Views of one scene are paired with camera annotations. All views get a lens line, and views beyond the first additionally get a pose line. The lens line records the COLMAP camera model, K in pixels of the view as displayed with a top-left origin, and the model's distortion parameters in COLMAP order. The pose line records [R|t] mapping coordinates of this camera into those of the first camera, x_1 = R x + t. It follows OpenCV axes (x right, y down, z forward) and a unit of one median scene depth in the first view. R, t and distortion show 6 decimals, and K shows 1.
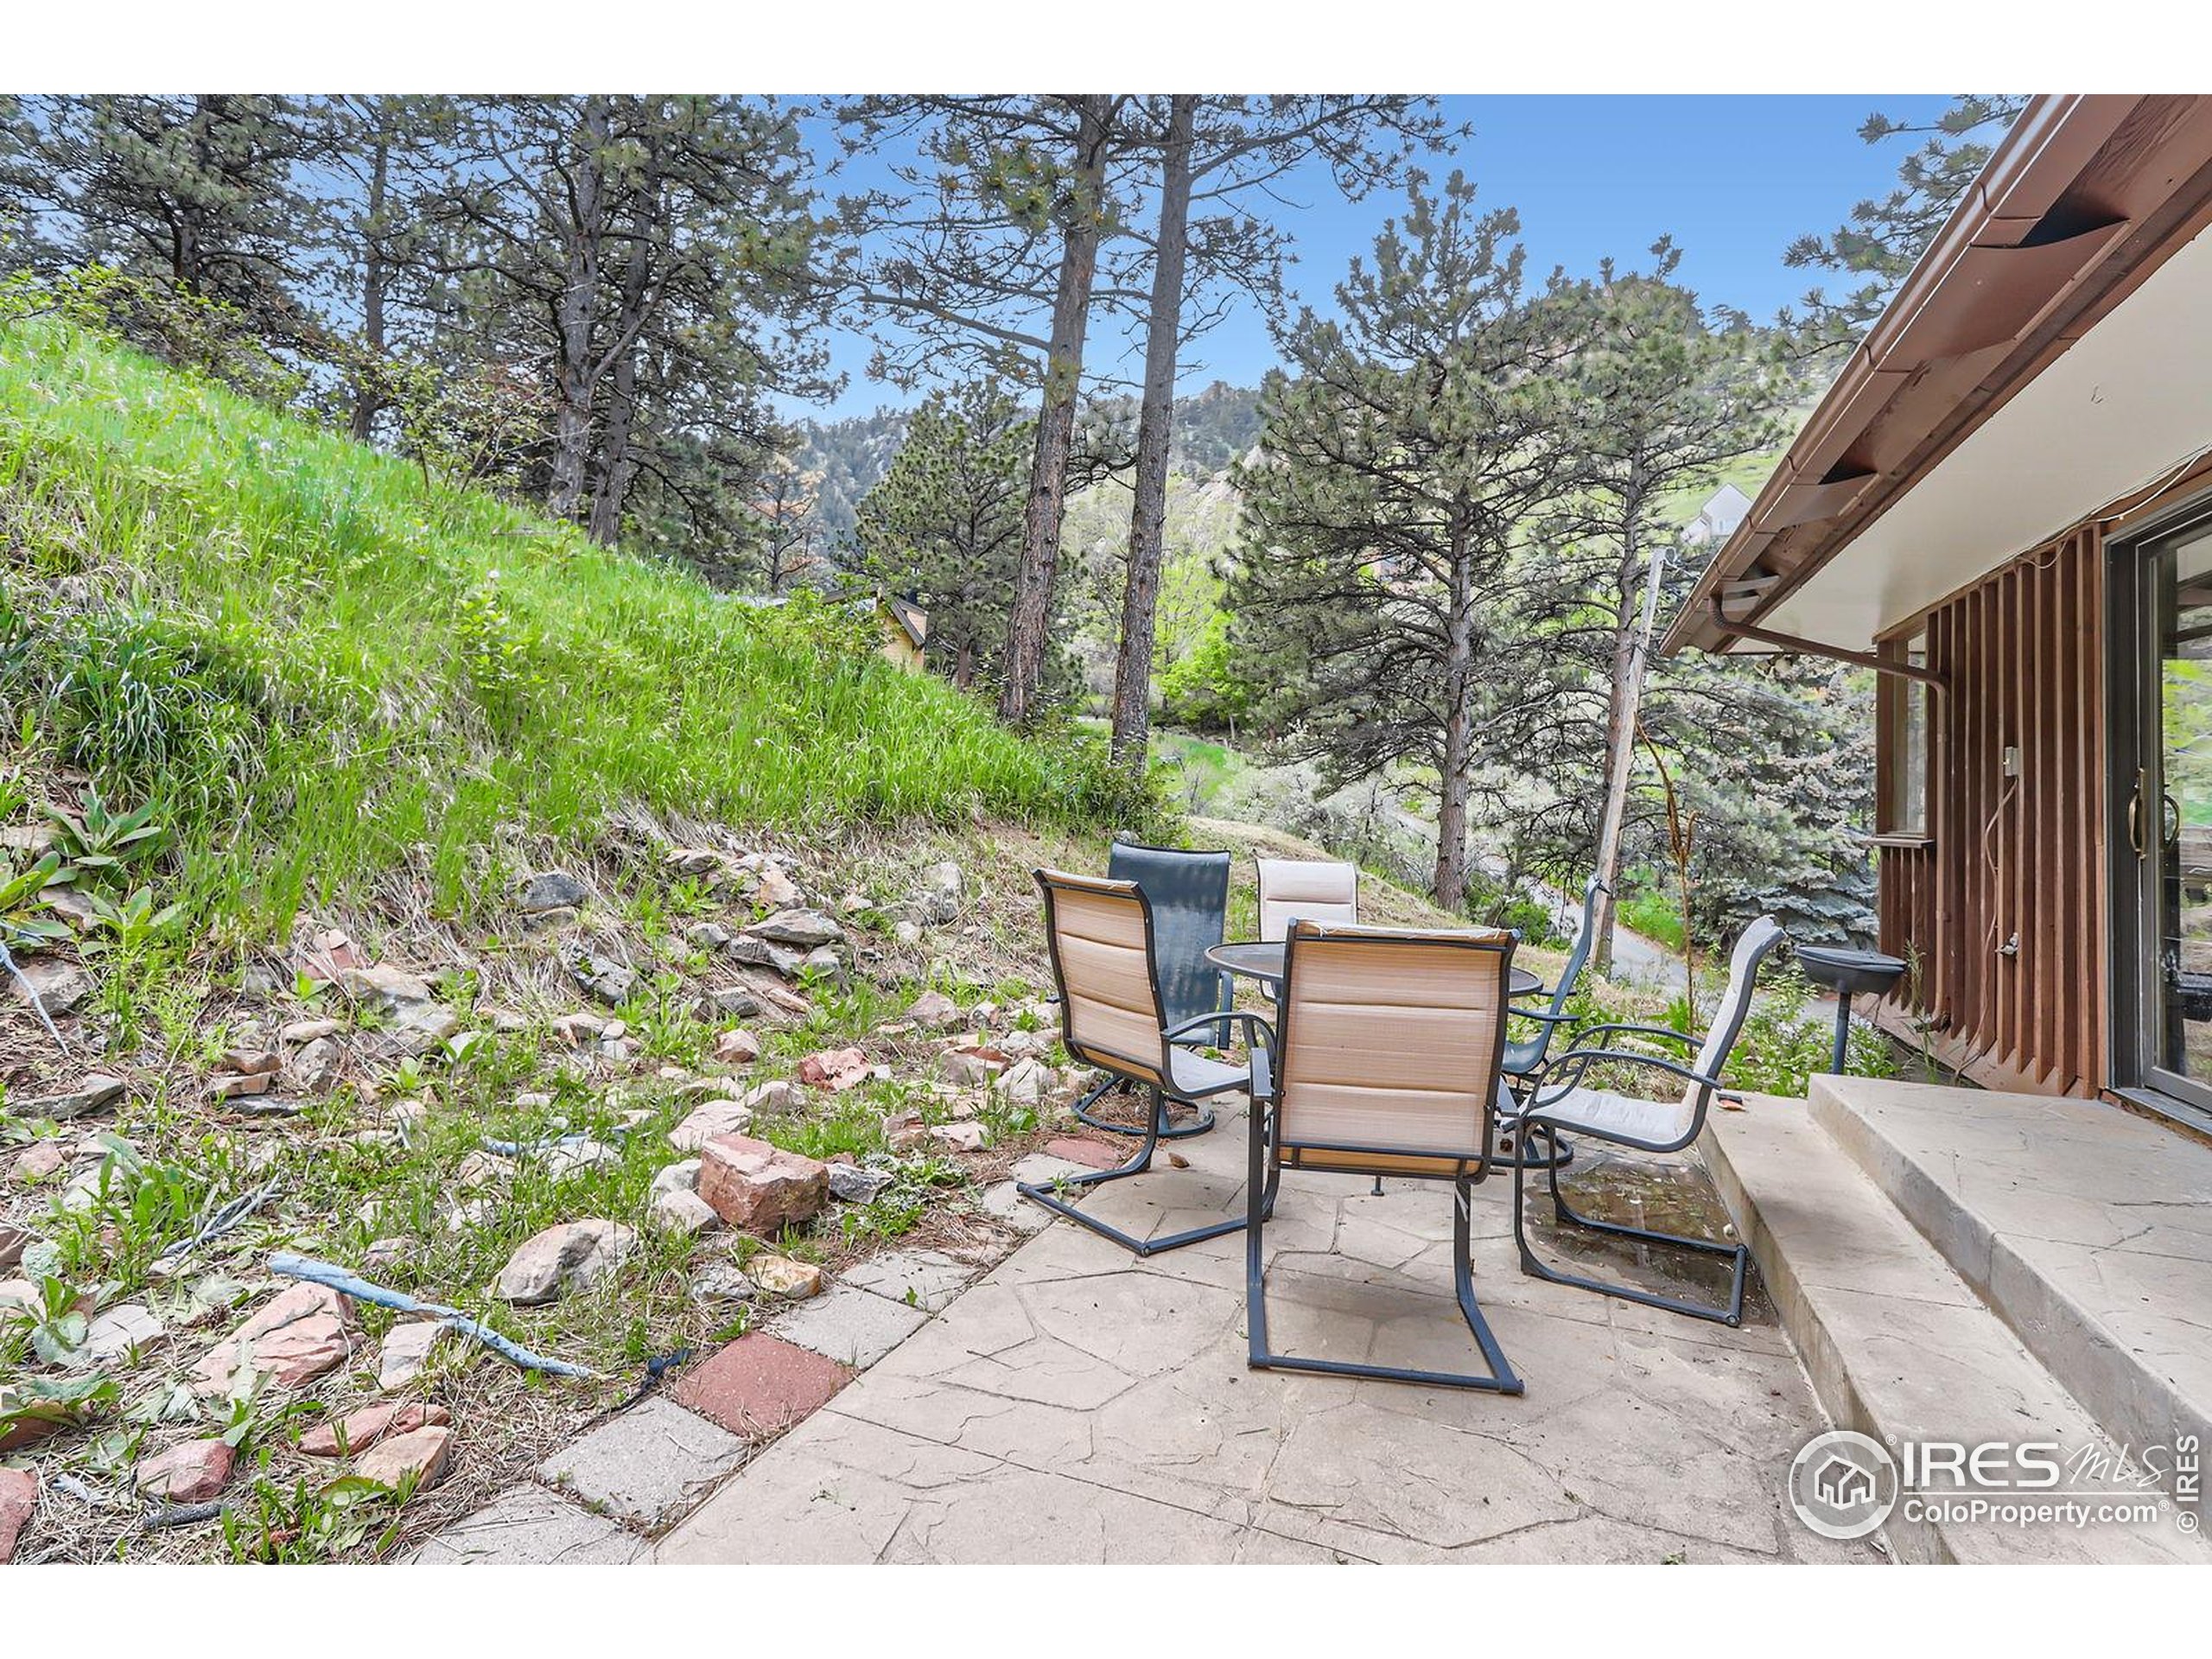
lens RADIAL K [[1125.3, 0, 1106.0], [0, 1125.3, 829.5], [0, 0, 1]] dist [-0.000565, 0.000452]
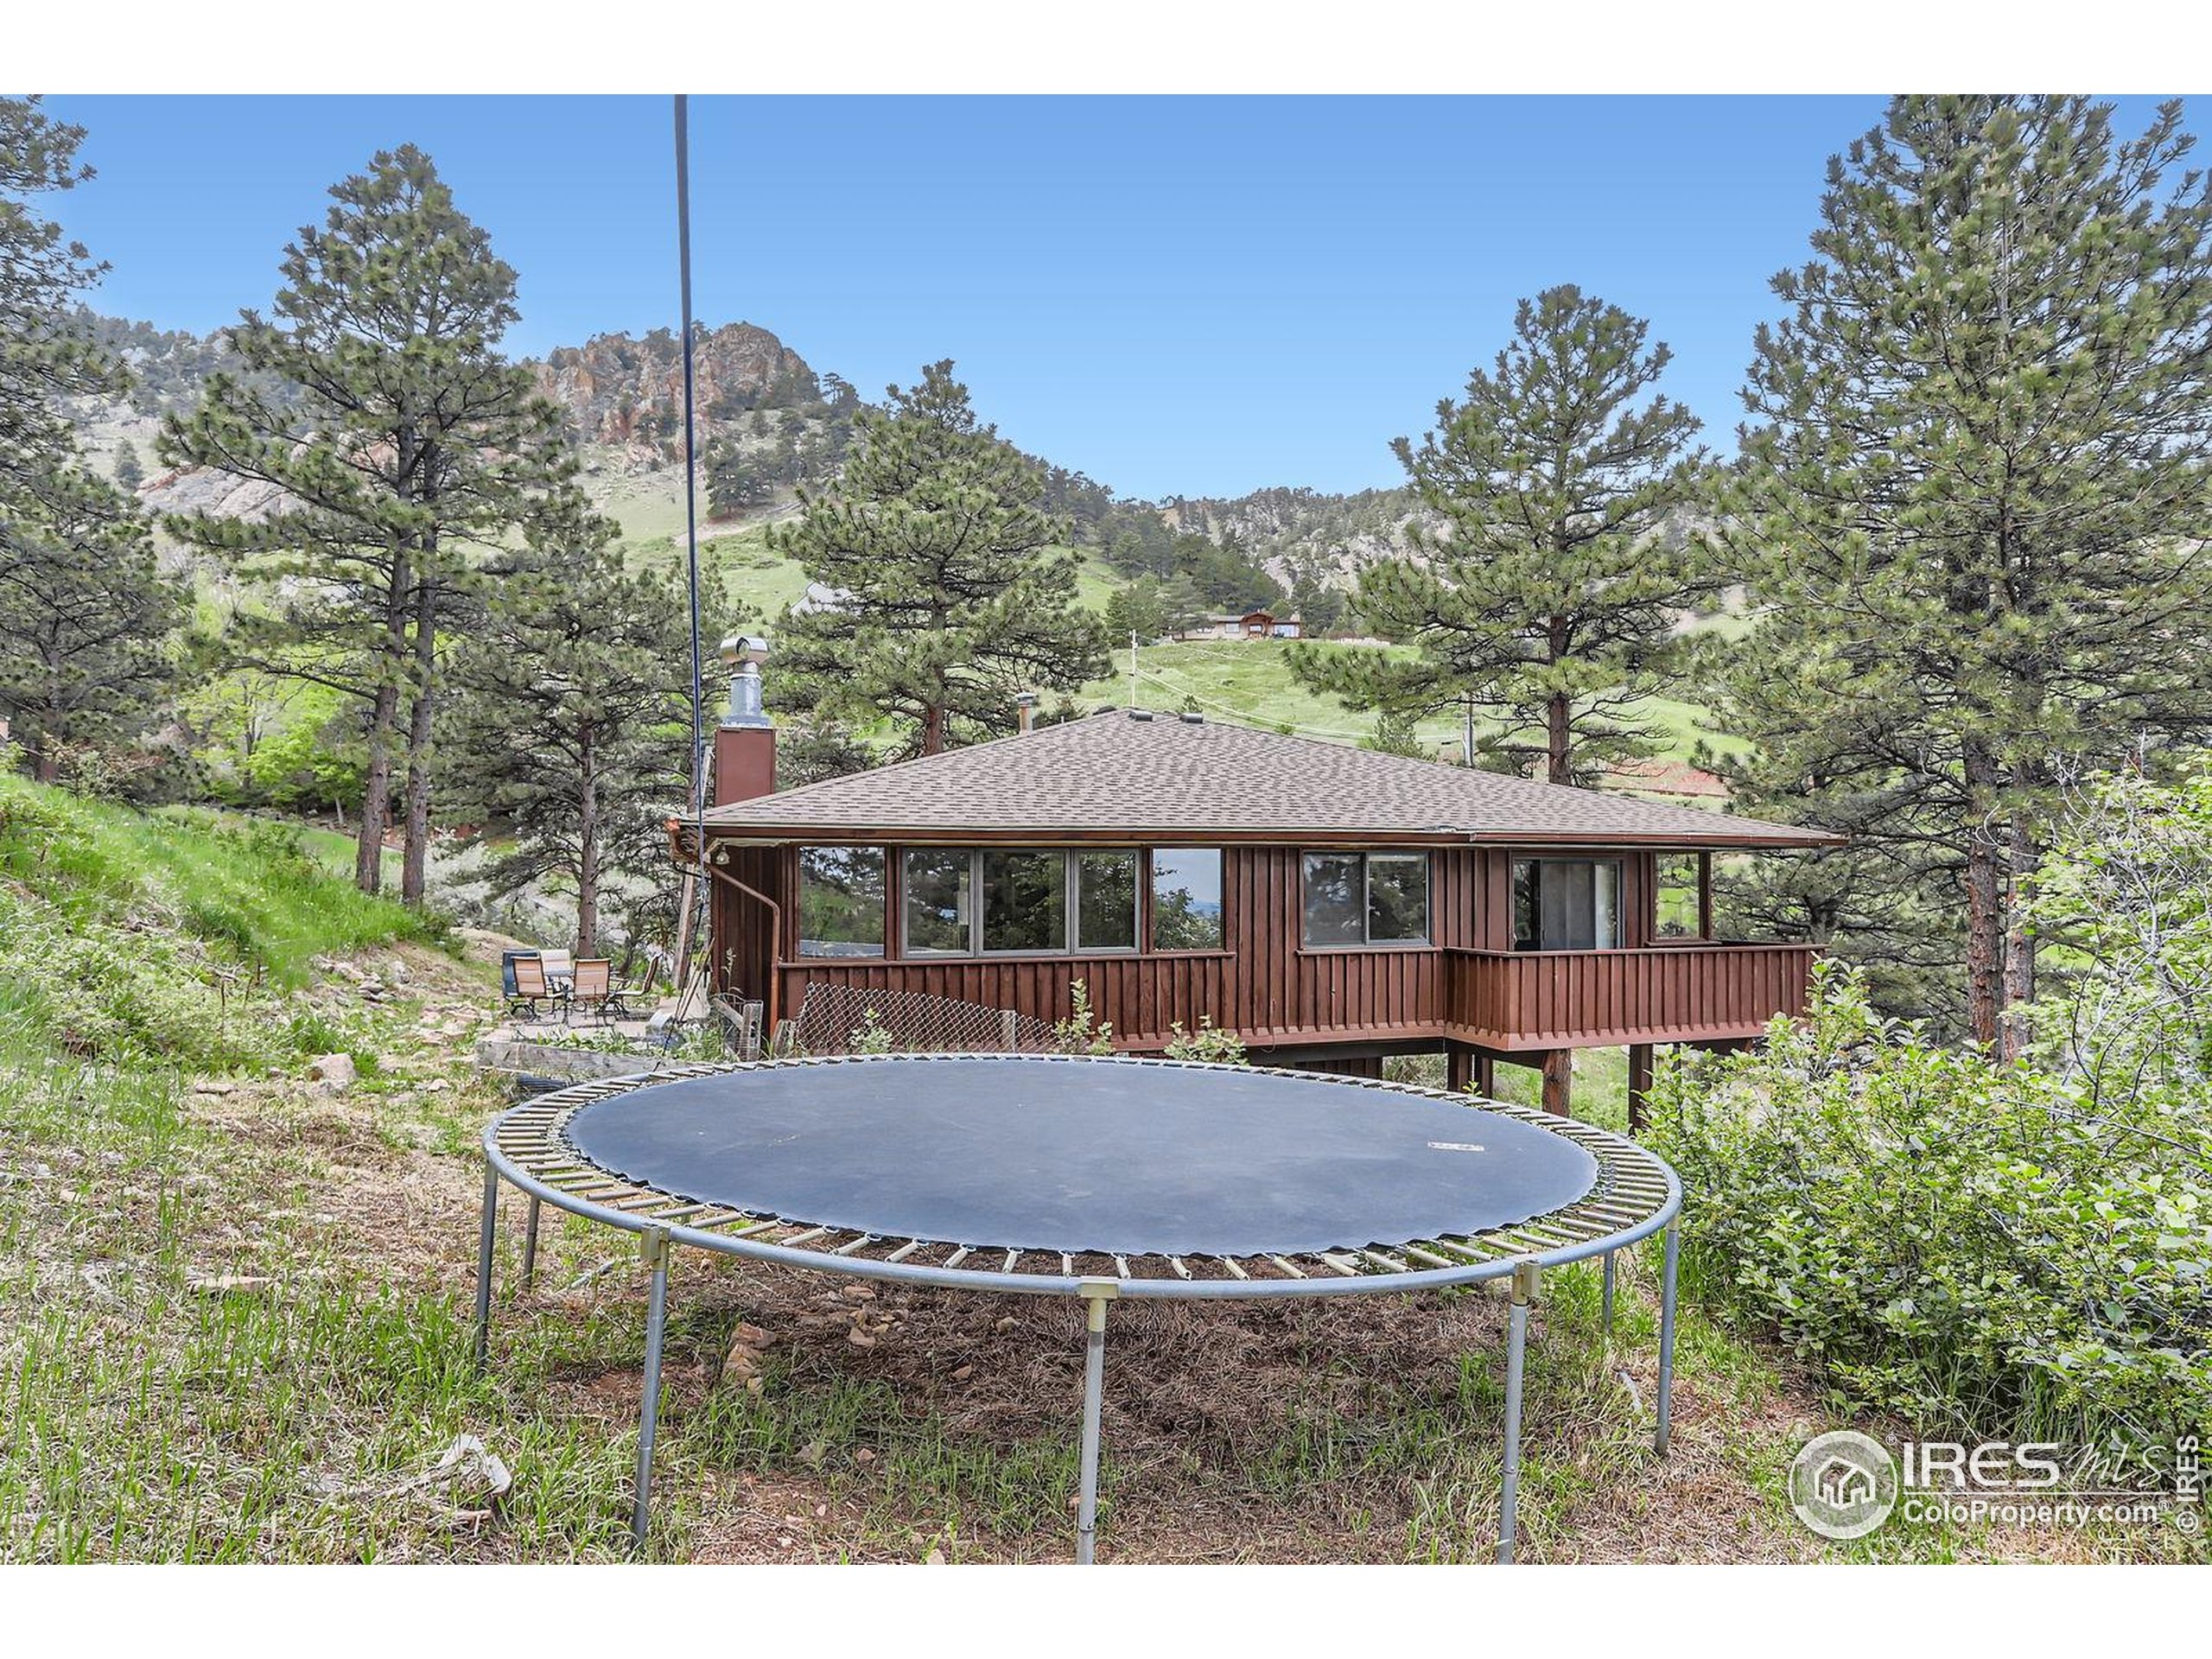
lens RADIAL K [[1125.3, 0, 1106.0], [0, 1125.3, 829.5], [0, 0, 1]] dist [-0.000565, 0.000452]
pose [[0.737996, -0.010537, 0.674723, -0.186238], [0.046220, 0.998319, -0.034965, -0.029677], [-0.673221, 0.056989, 0.737242, -0.560568]]
